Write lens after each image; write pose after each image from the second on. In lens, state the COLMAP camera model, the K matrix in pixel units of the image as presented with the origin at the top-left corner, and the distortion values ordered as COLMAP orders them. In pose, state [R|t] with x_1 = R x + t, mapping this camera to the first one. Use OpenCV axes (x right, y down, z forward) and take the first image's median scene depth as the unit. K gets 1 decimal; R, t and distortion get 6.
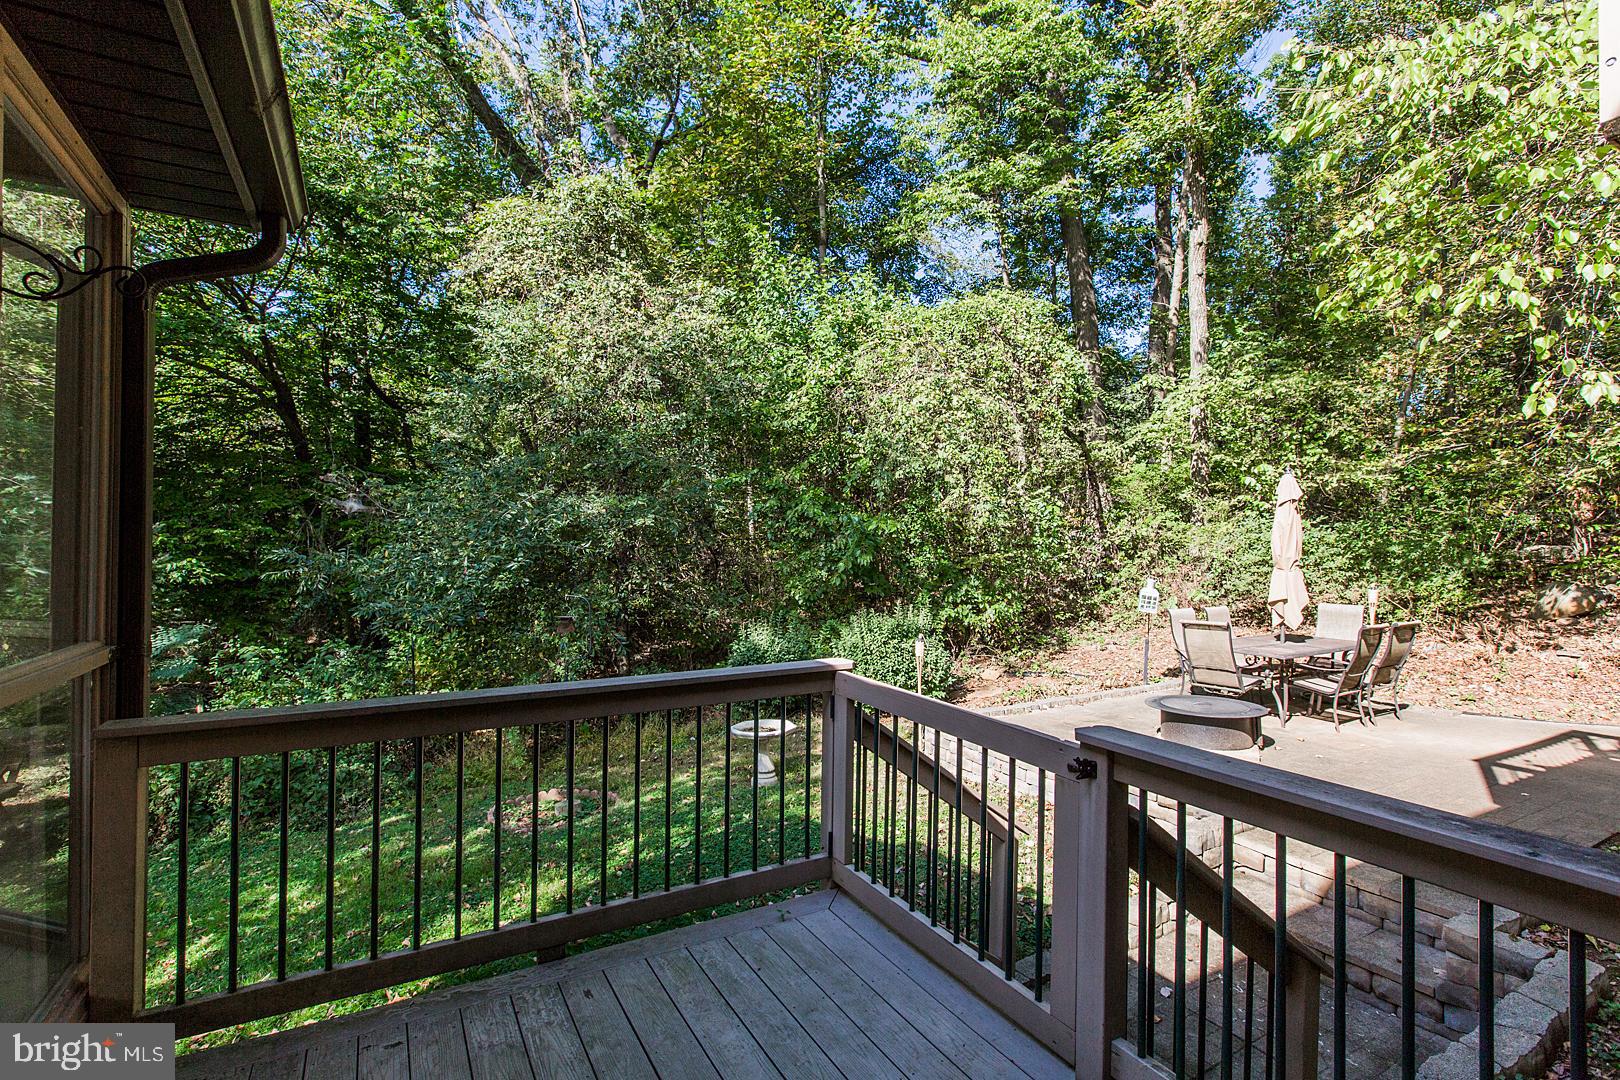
lens RADIAL K [[763.6, 0, 813.5], [0, 763.6, 535.8], [0, 0, 1]] dist [-0.001158, -0.000237]
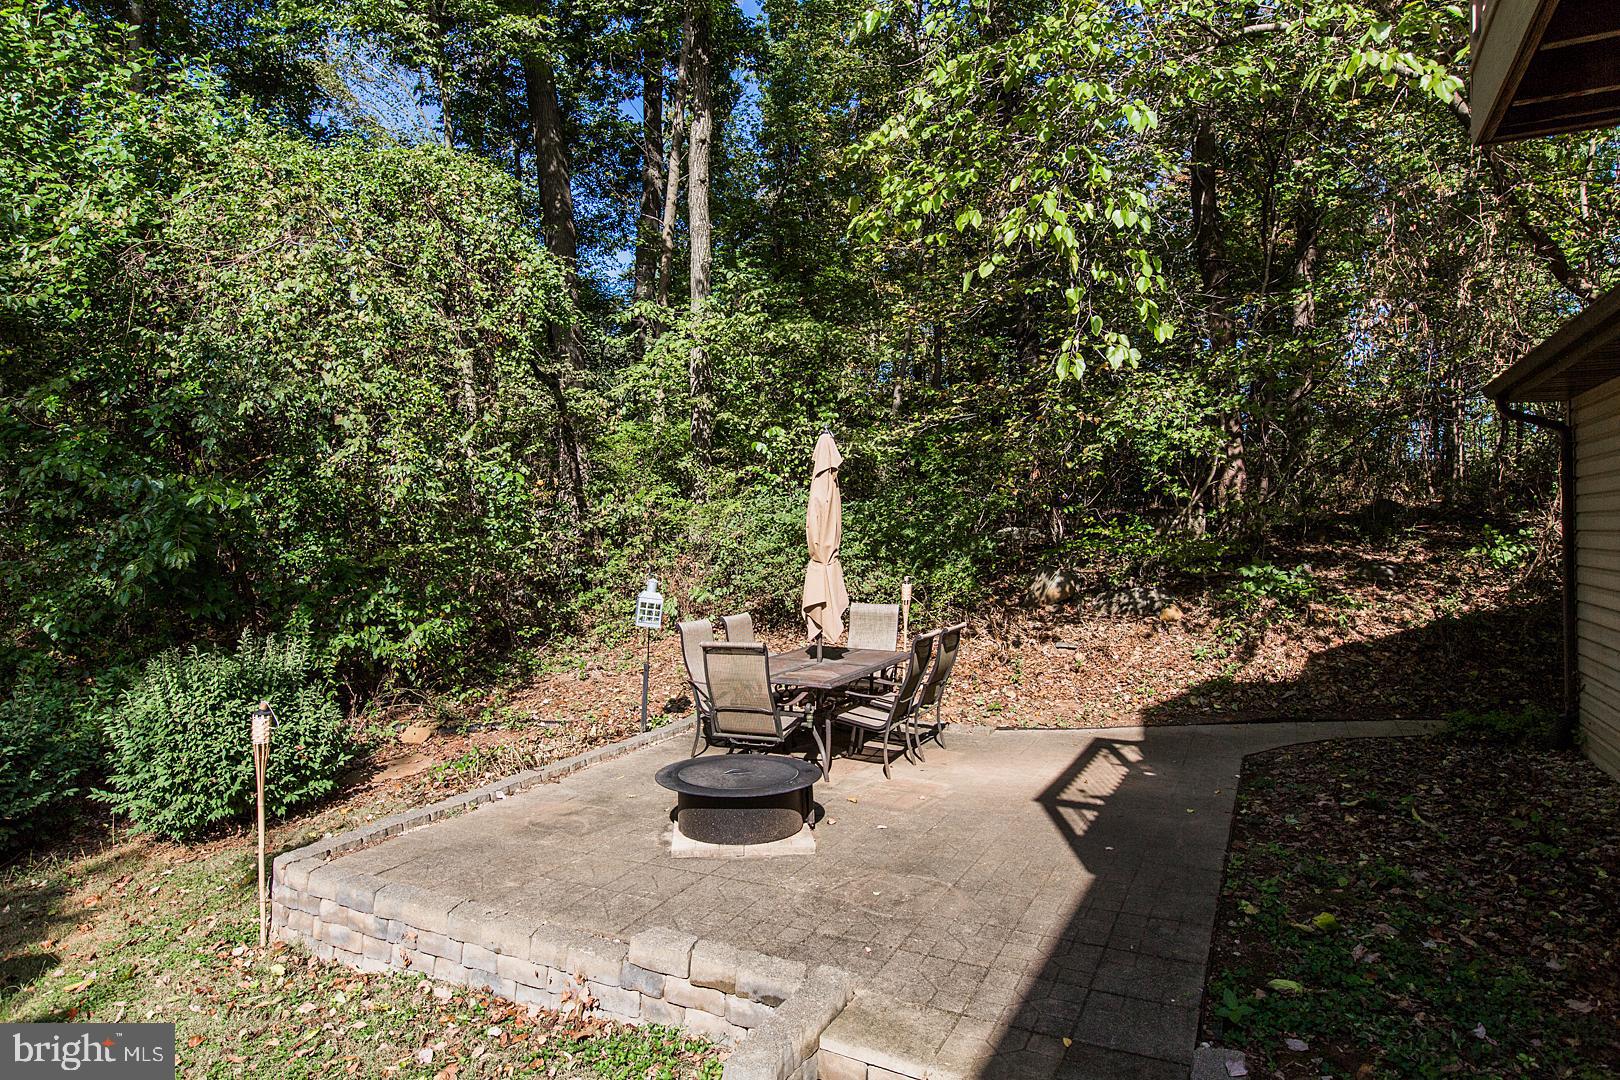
lens RADIAL K [[974.7, 0, 784.0], [0, 974.7, 514.8], [0, 0, 1]] dist [-0.008064, 0.004370]
pose [[0.840448, 0.003085, 0.541883, 0.051304], [-0.002180, 0.999995, -0.002312, 0.000349], [-0.541887, 0.000762, 0.840451, 0.157606]]
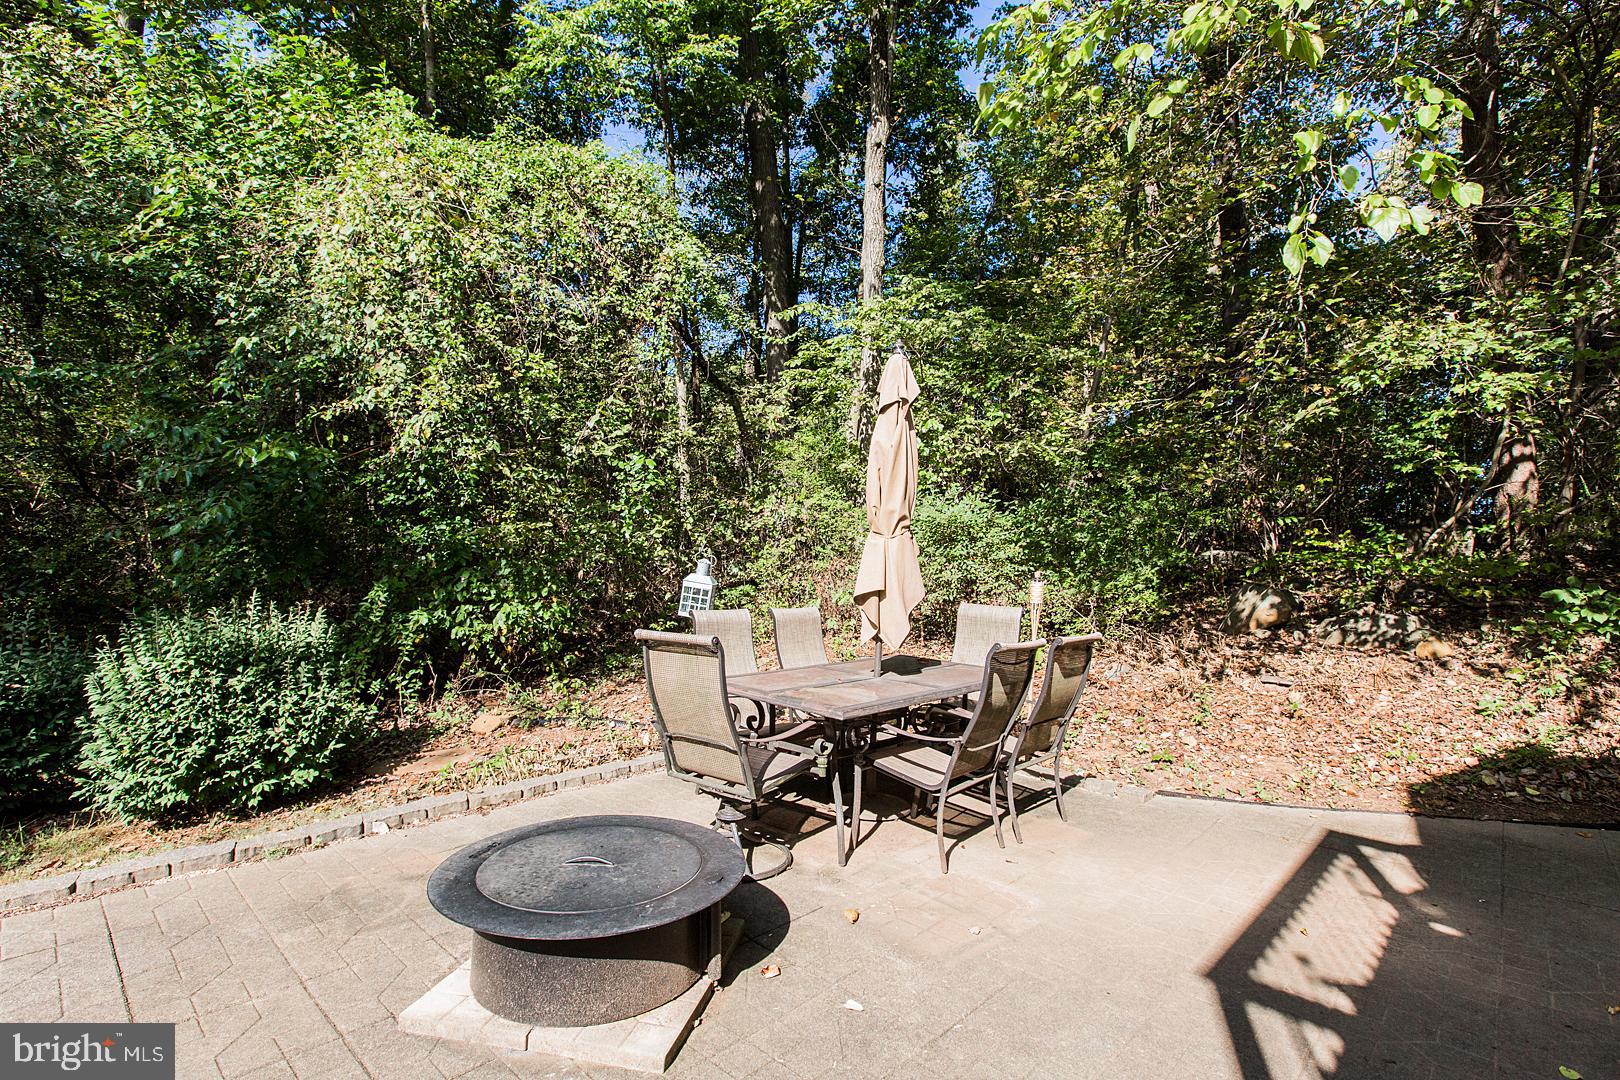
lens RADIAL K [[763.6, 0, 808.4], [0, 763.6, 538.1], [0, 0, 1]] dist [-0.001158, -0.000237]
pose [[0.954827, 0.038854, 0.294612, 0.292966], [-0.035484, 0.999229, -0.016779, 0.040868], [-0.295037, 0.005567, 0.955470, 0.366336]]
